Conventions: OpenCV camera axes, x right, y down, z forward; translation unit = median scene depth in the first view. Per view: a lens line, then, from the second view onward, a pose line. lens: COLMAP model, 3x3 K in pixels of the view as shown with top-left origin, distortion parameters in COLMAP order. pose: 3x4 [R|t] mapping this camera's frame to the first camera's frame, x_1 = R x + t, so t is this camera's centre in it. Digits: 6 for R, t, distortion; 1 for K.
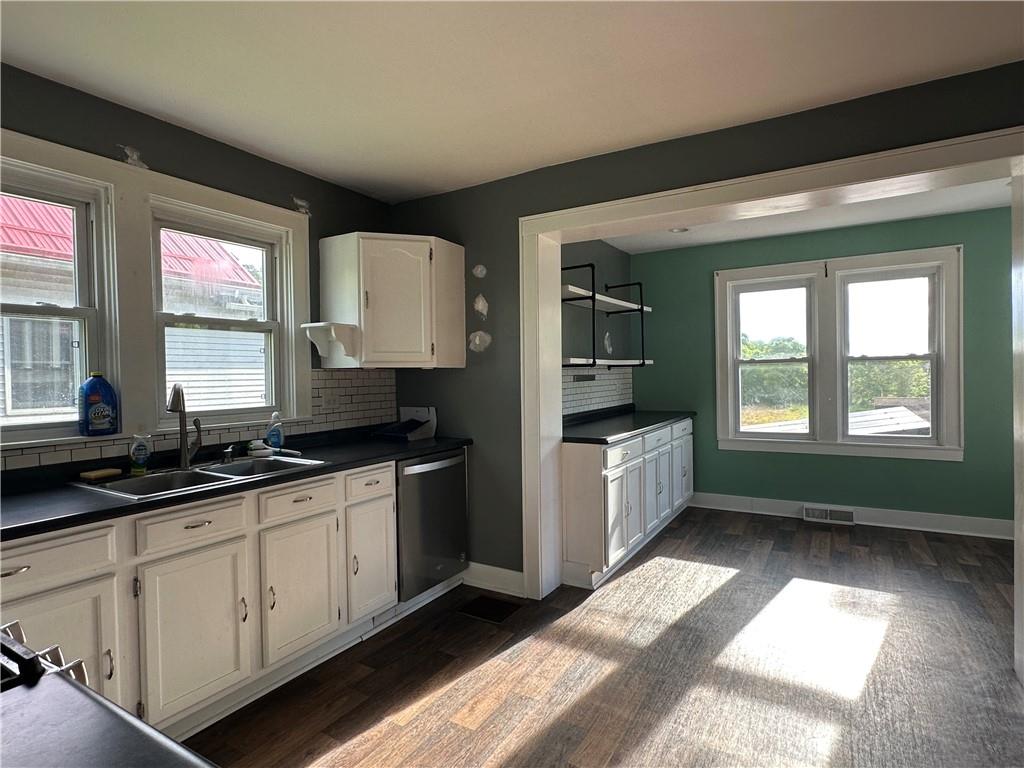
lens RADIAL K [[541.1, 0, 509.9], [0, 541.1, 386.3], [0, 0, 1]] dist [-0.003345, 0.000395]
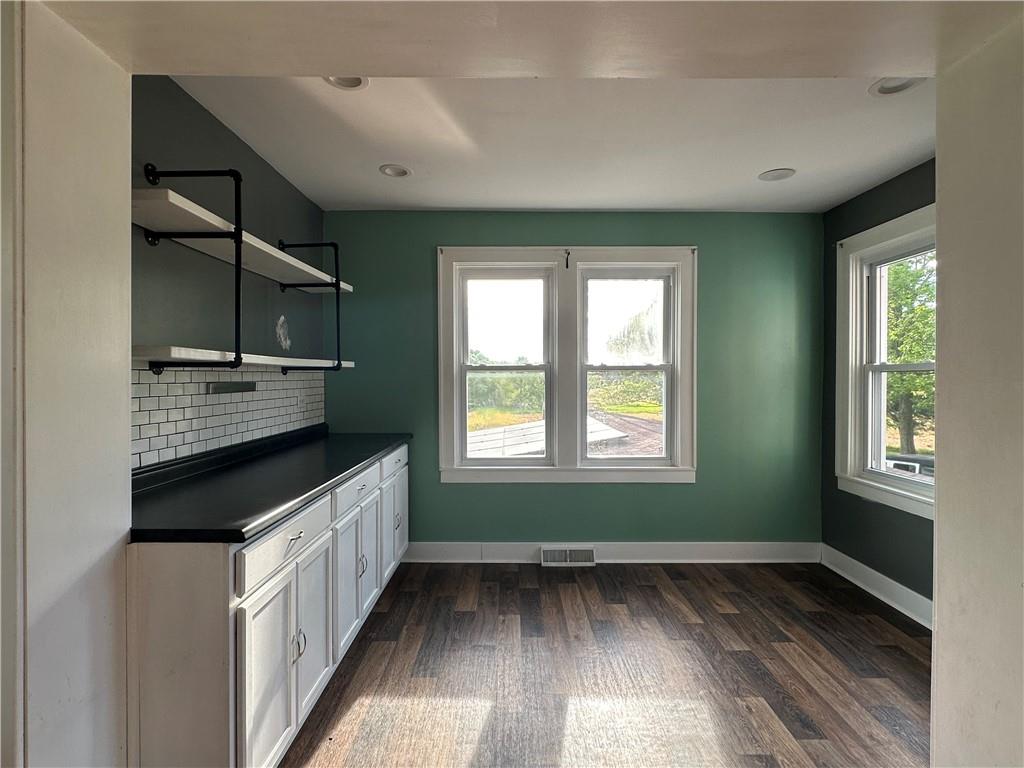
lens RADIAL K [[508.9, 0, 513.5], [0, 508.9, 386.9], [0, 0, 1]] dist [-0.012113, 0.000614]
pose [[0.850077, 0.009834, 0.526567, 0.108299], [-0.005327, 0.999935, -0.010075, -0.011960], [-0.526632, 0.005760, 0.850074, 0.384078]]
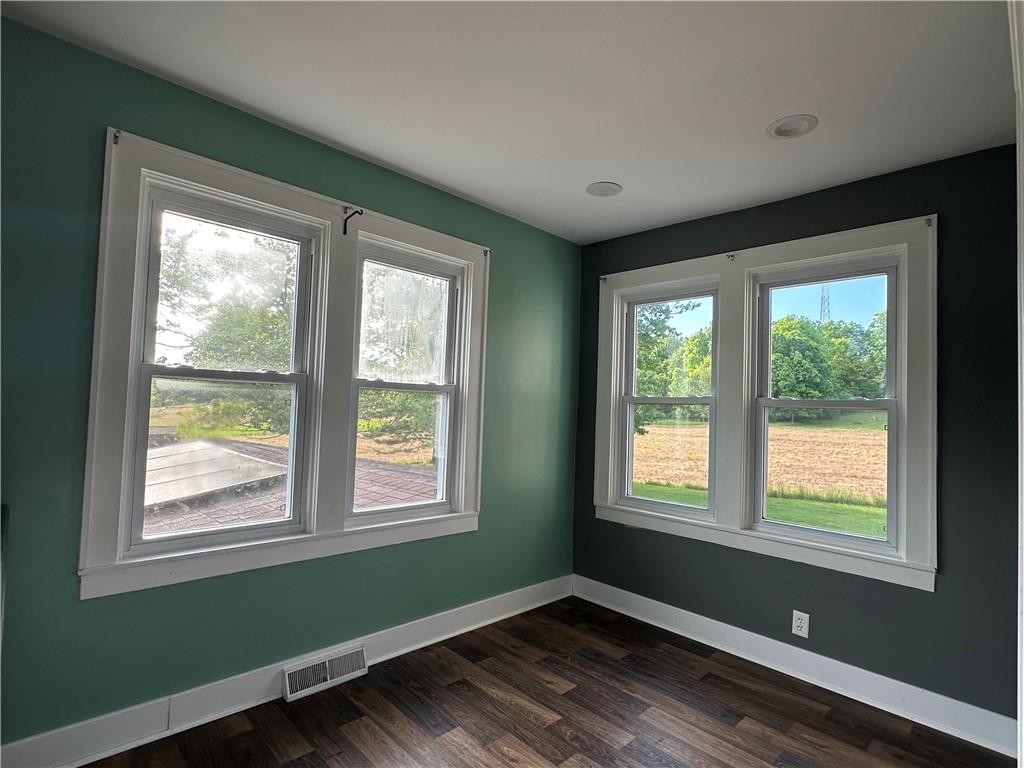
lens RADIAL K [[508.9, 0, 495.9], [0, 508.9, 387.1], [0, 0, 1]] dist [-0.012113, 0.000614]
pose [[0.249441, 0.066364, 0.966113, 0.128172], [-0.023649, 0.997769, -0.062433, -0.015103], [-0.968101, -0.007274, 0.250454, 0.715852]]
